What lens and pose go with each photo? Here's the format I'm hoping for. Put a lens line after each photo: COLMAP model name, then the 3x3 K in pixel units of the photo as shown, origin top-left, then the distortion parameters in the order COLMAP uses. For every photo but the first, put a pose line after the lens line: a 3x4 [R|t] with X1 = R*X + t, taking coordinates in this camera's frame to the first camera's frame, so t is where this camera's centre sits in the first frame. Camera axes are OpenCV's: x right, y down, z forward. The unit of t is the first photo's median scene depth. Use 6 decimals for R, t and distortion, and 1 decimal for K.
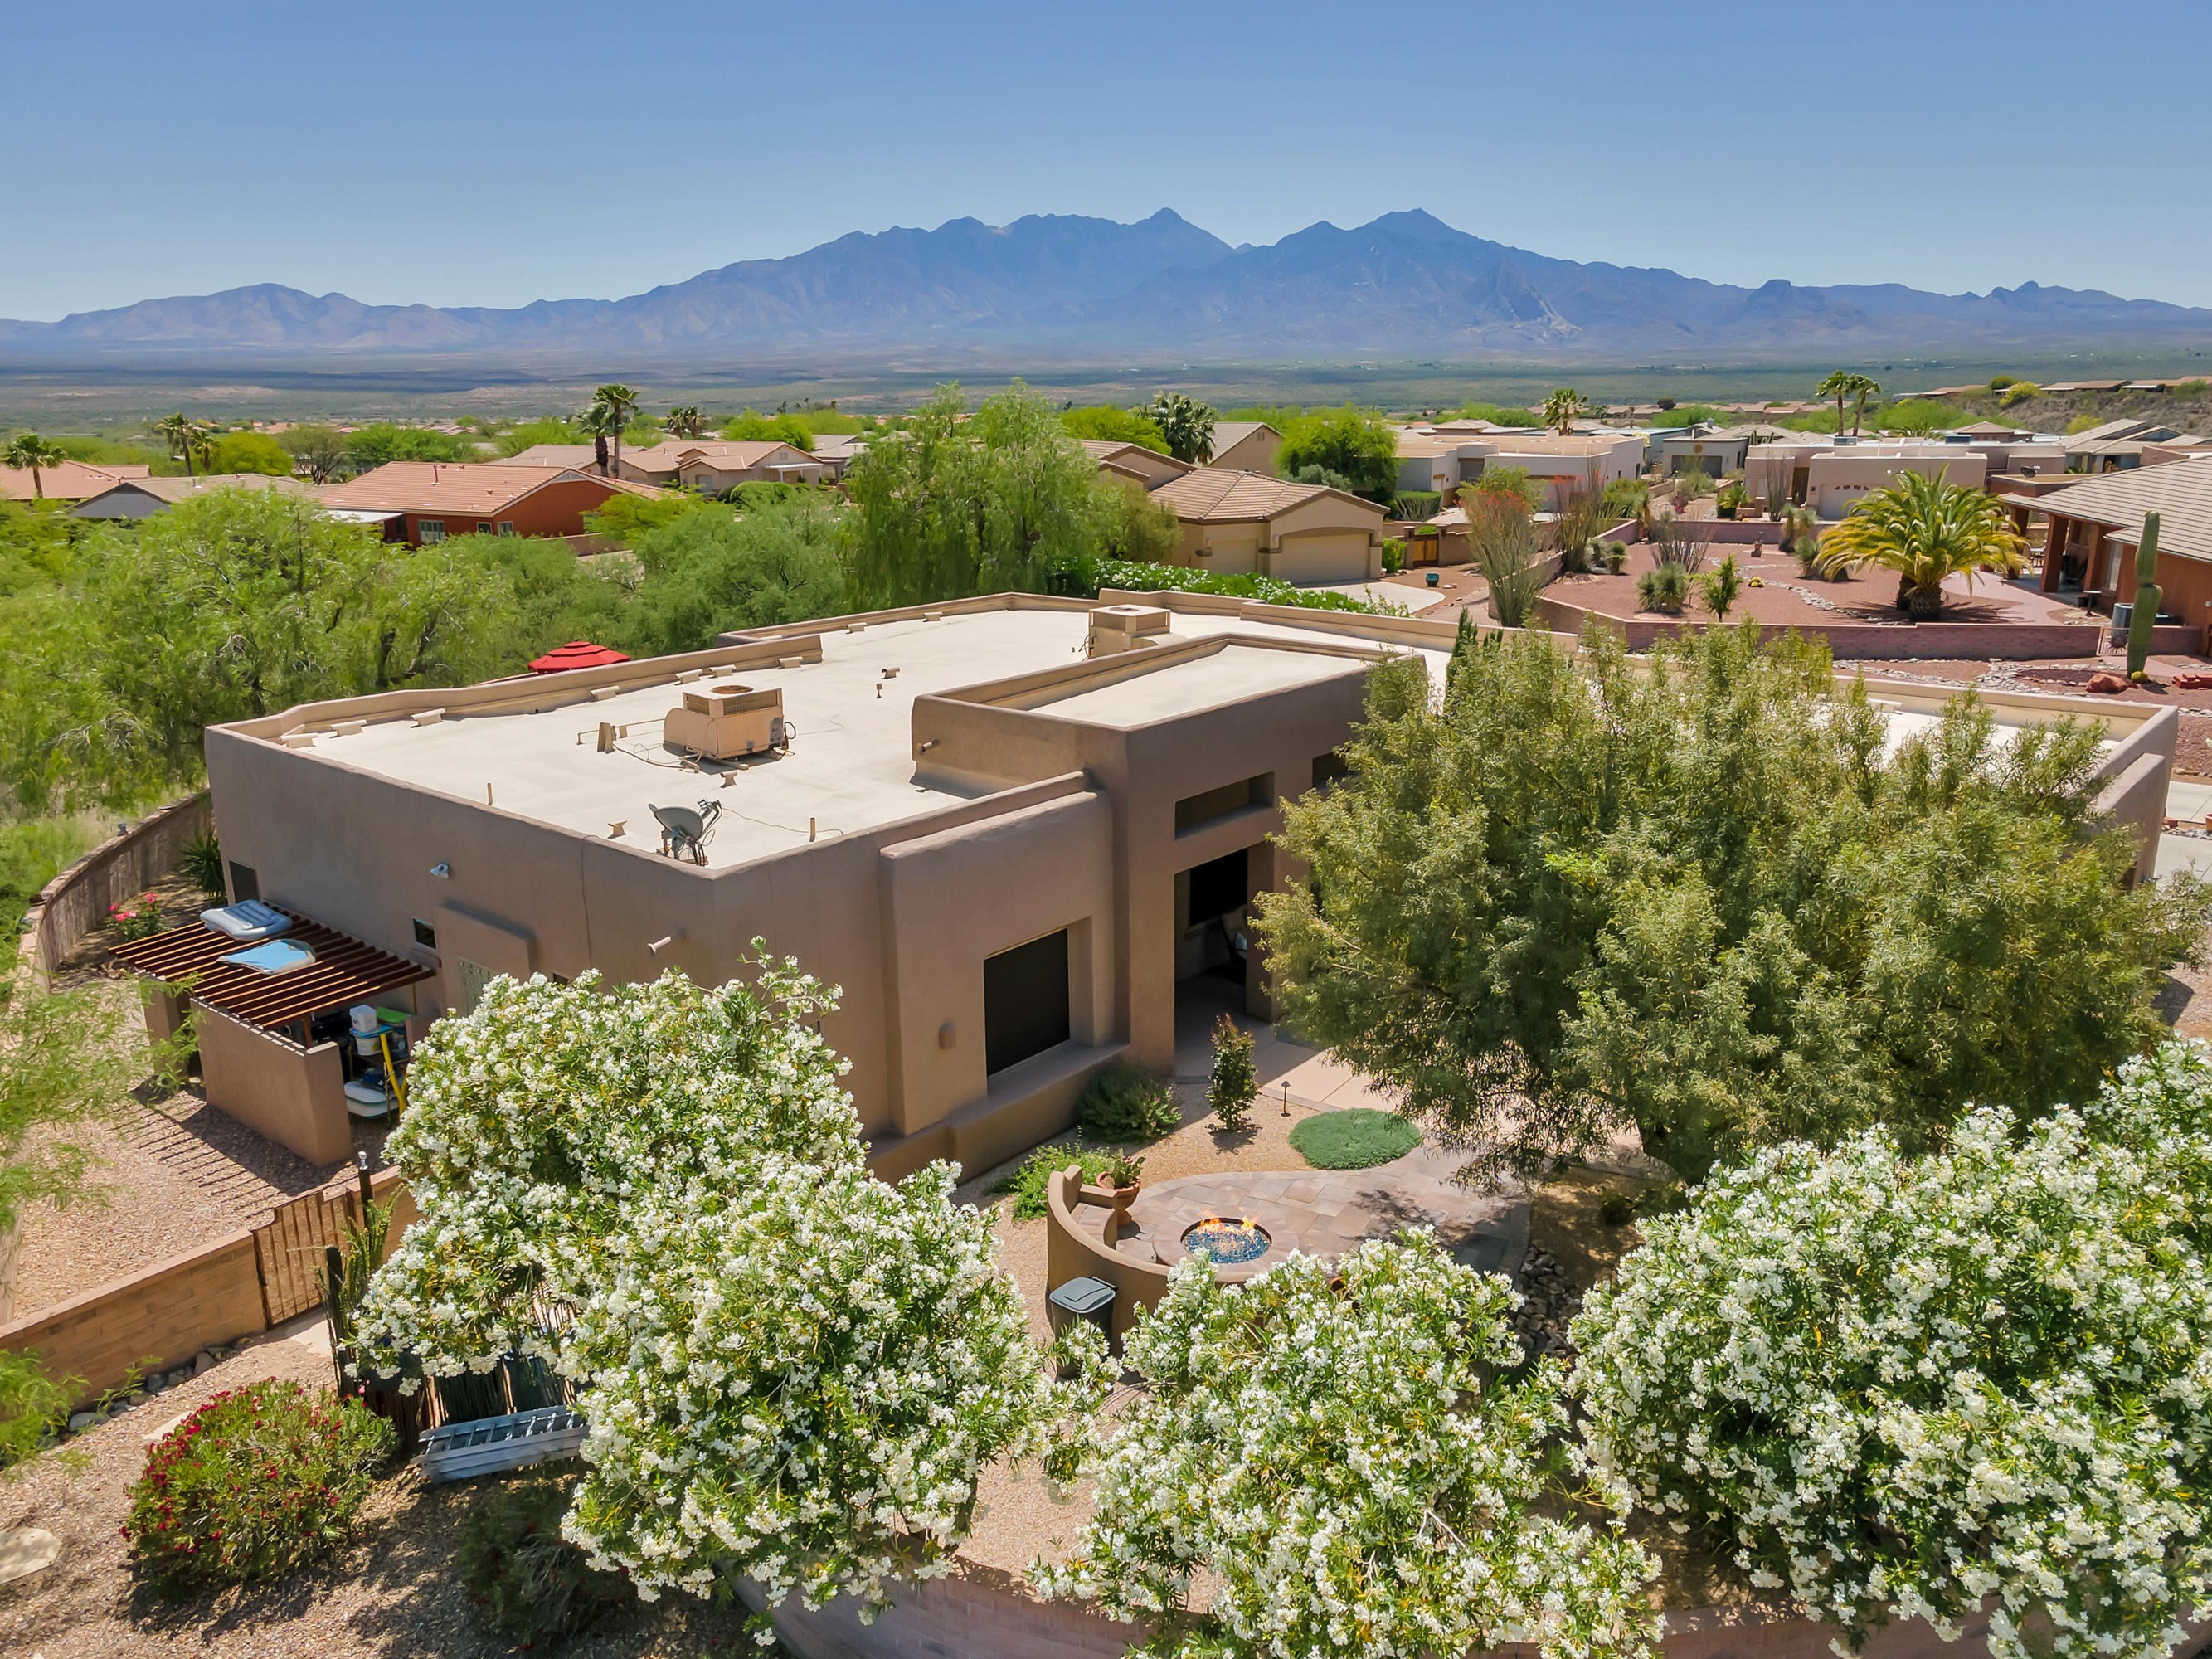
lens RADIAL K [[1621.9, 0, 1106.0], [0, 1621.9, 829.5], [0, 0, 1]] dist [0.045025, 0.009559]
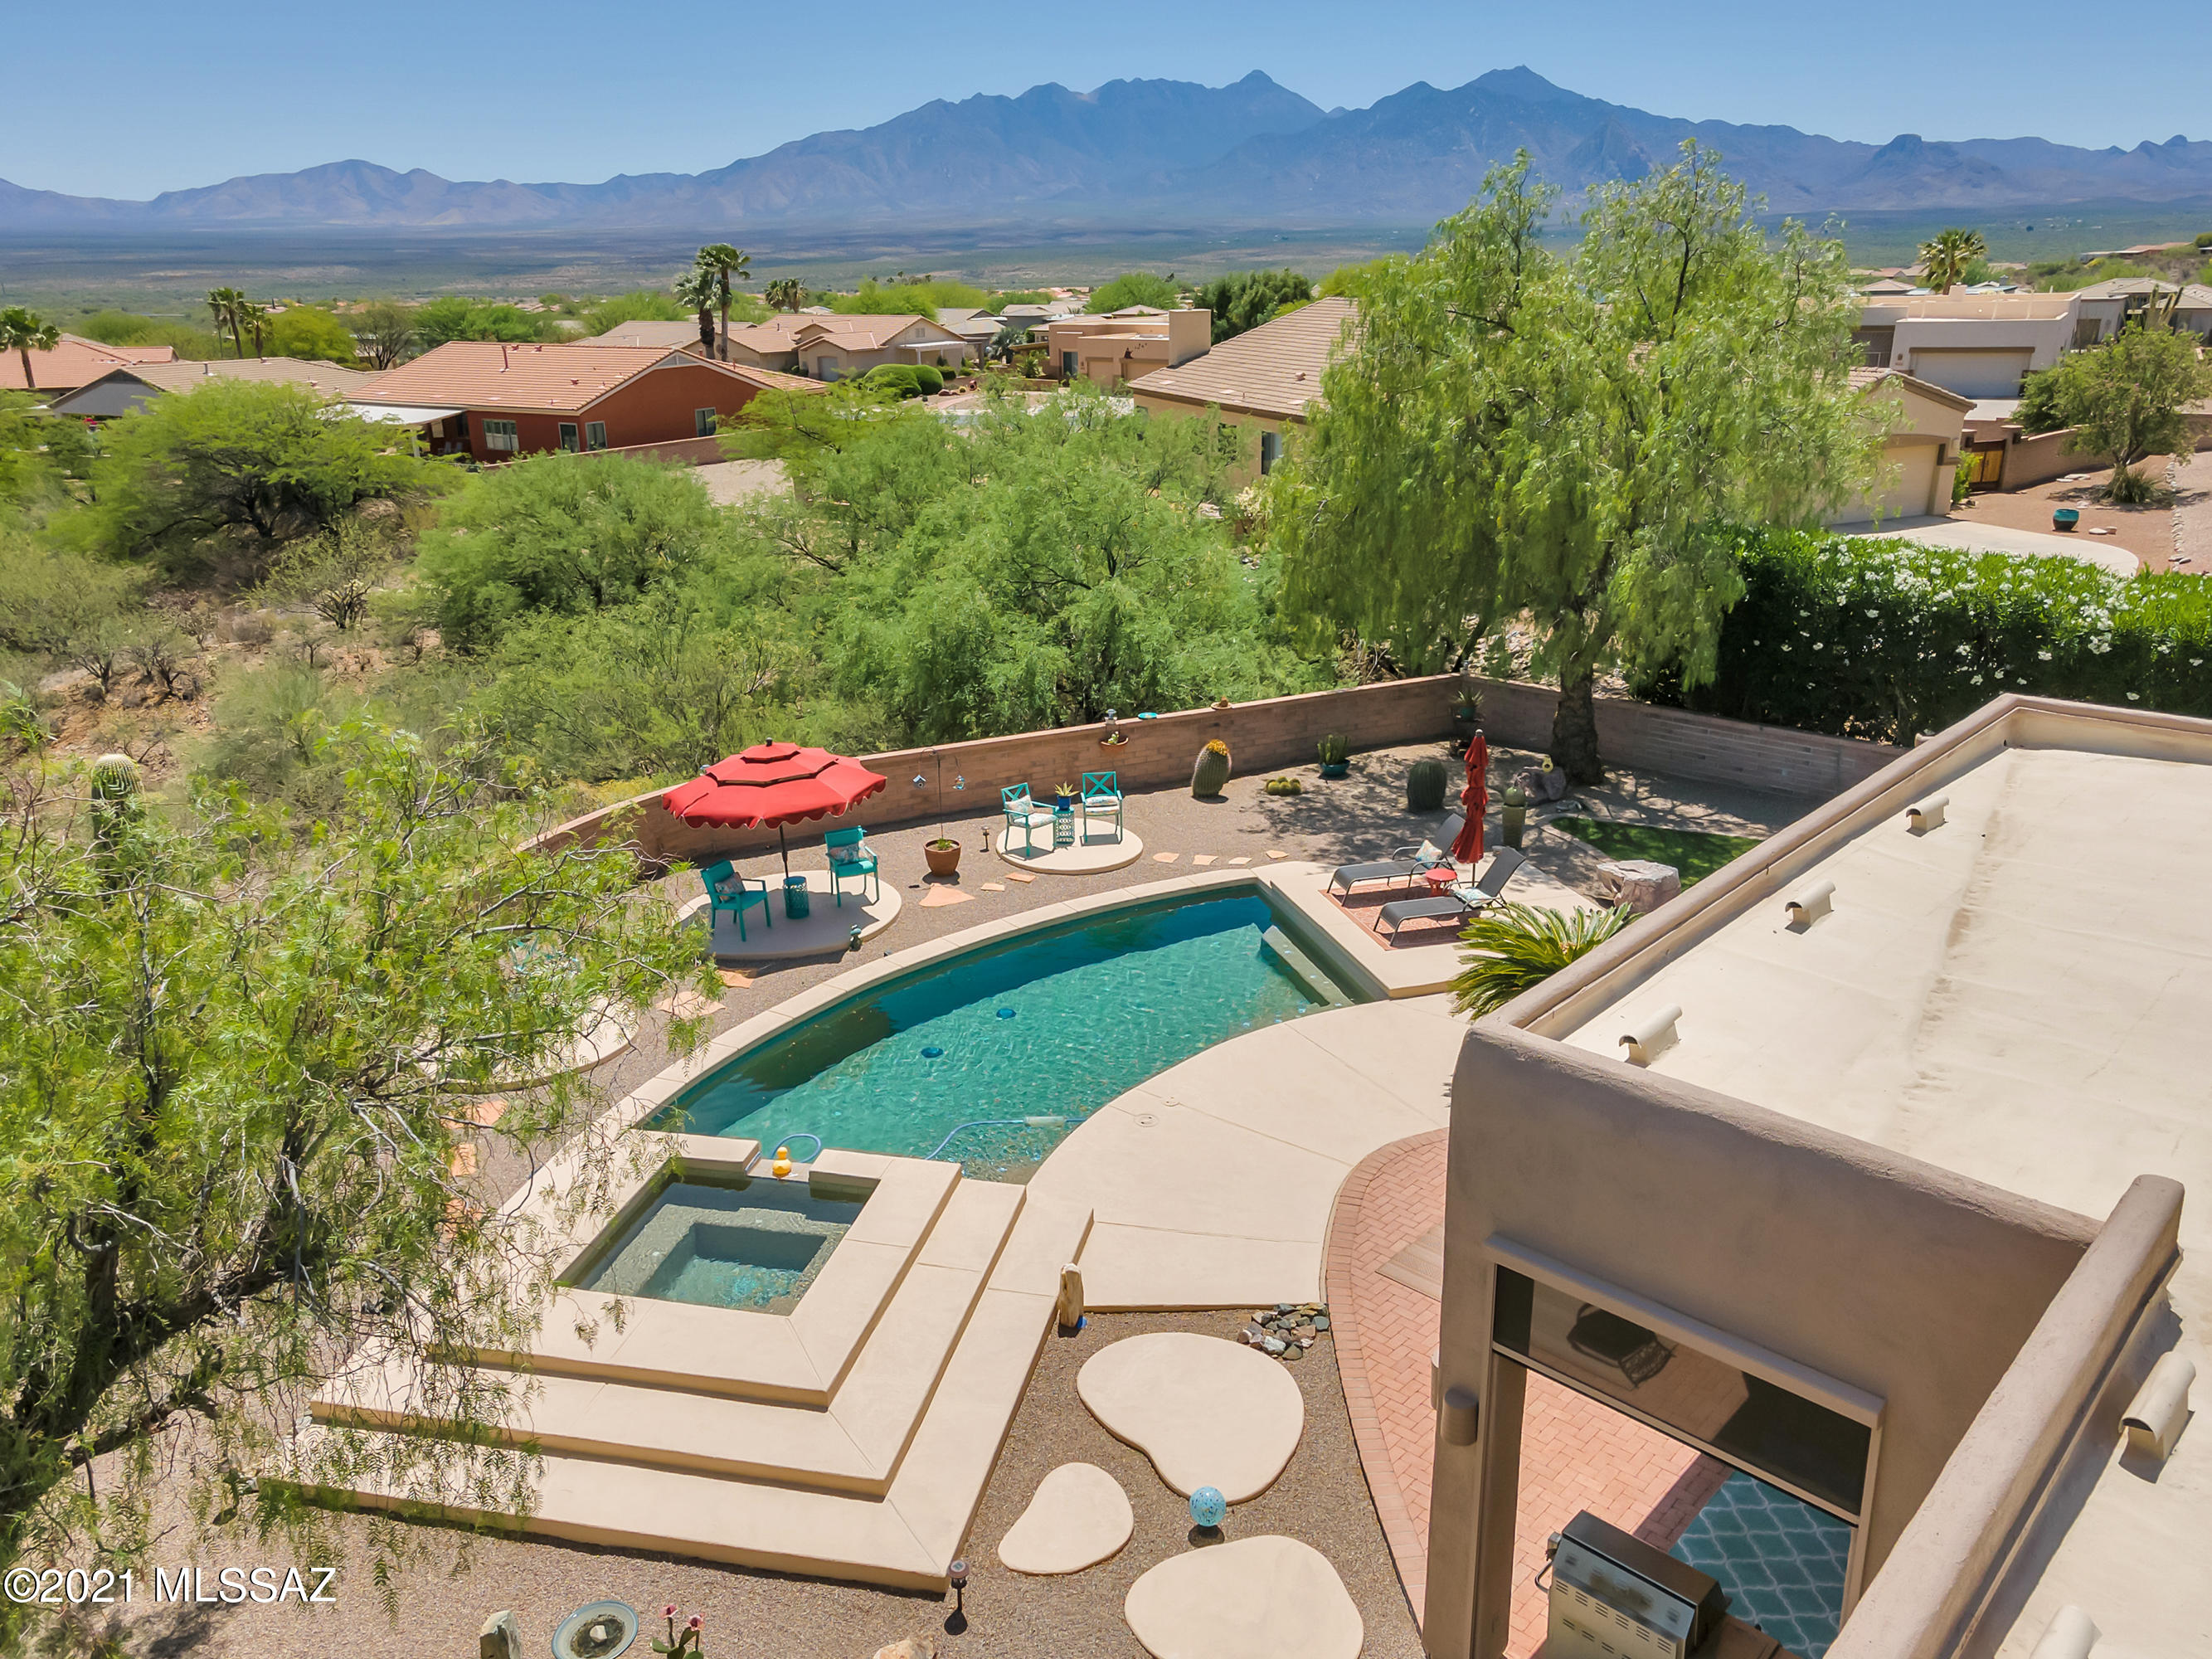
lens RADIAL K [[1621.9, 0, 1106.0], [0, 1621.9, 829.5], [0, 0, 1]] dist [0.045025, 0.009559]
pose [[0.998725, 0.009844, -0.049521, -0.059674], [-0.006355, 0.997518, 0.070126, -0.035434], [0.050088, -0.069722, 0.996308, 0.158941]]
